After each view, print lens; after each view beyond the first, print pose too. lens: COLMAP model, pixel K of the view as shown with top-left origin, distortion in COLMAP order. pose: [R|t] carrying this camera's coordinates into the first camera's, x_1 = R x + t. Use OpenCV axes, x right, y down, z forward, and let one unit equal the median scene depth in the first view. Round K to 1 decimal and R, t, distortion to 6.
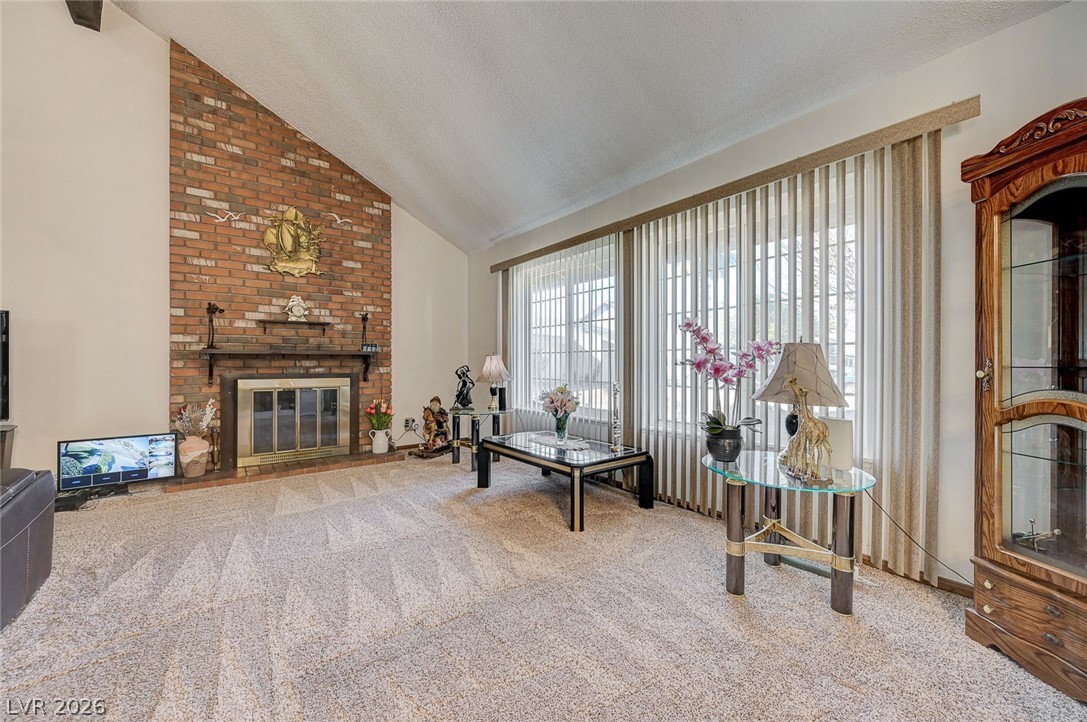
lens RADIAL K [[424.4, 0, 556.2], [0, 424.4, 363.2], [0, 0, 1]] dist [0.000701, -0.000129]
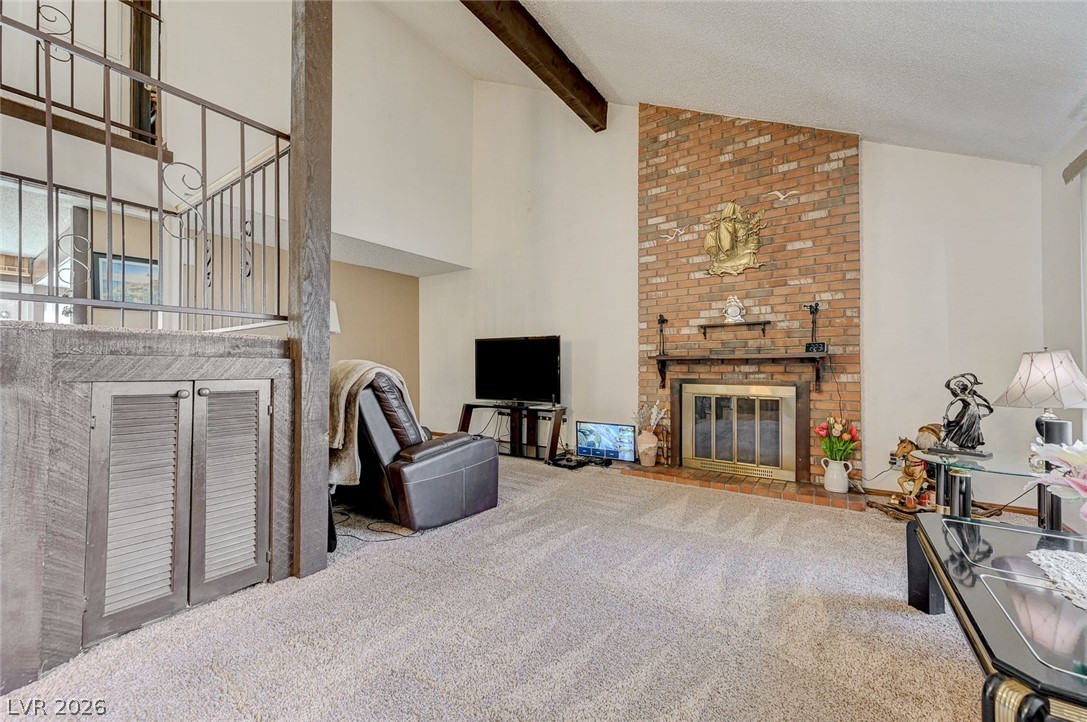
lens RADIAL K [[430.6, 0, 543.5], [0, 430.6, 361.0], [0, 0, 1]] dist [0.006405, -0.000108]
pose [[0.291888, -0.013651, -0.956355, 0.177057], [-0.001392, 0.999891, -0.014697, -0.001740], [0.956452, 0.005621, 0.291837, 0.348008]]
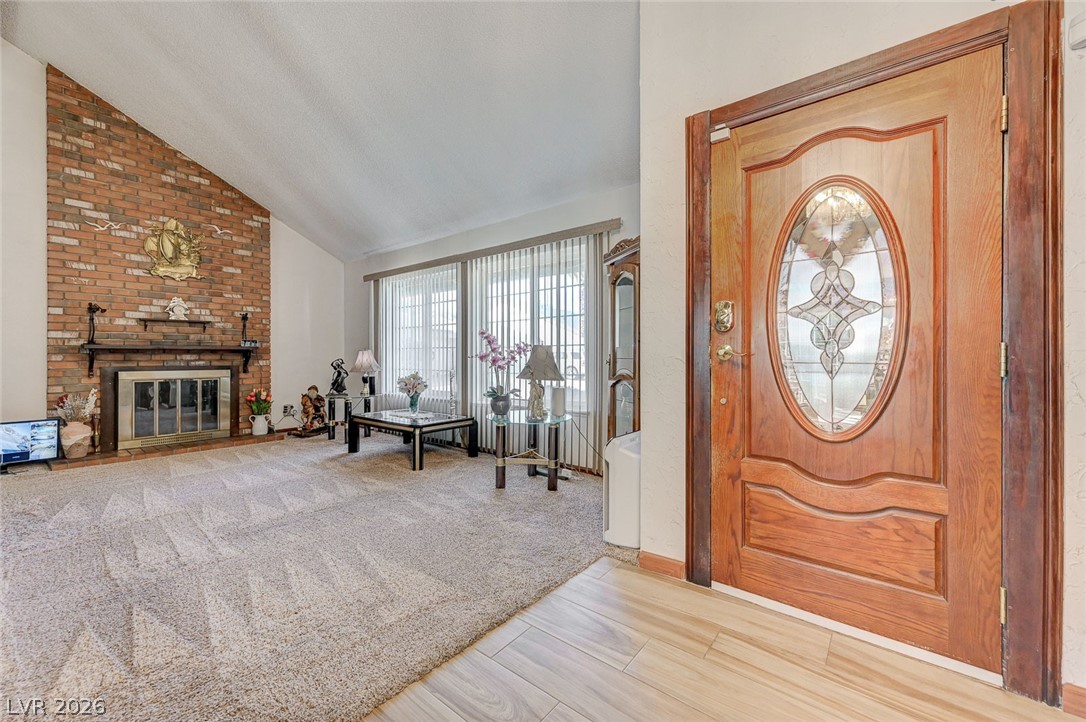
lens RADIAL K [[422.2, 0, 547.9], [0, 422.2, 356.7], [0, 0, 1]] dist [0.001081, 0.000339]
pose [[0.974388, -0.001095, 0.224871, 0.102374], [0.001178, 0.999999, -0.000234, 0.000803], [-0.224871, 0.000493, 0.974389, -0.337848]]
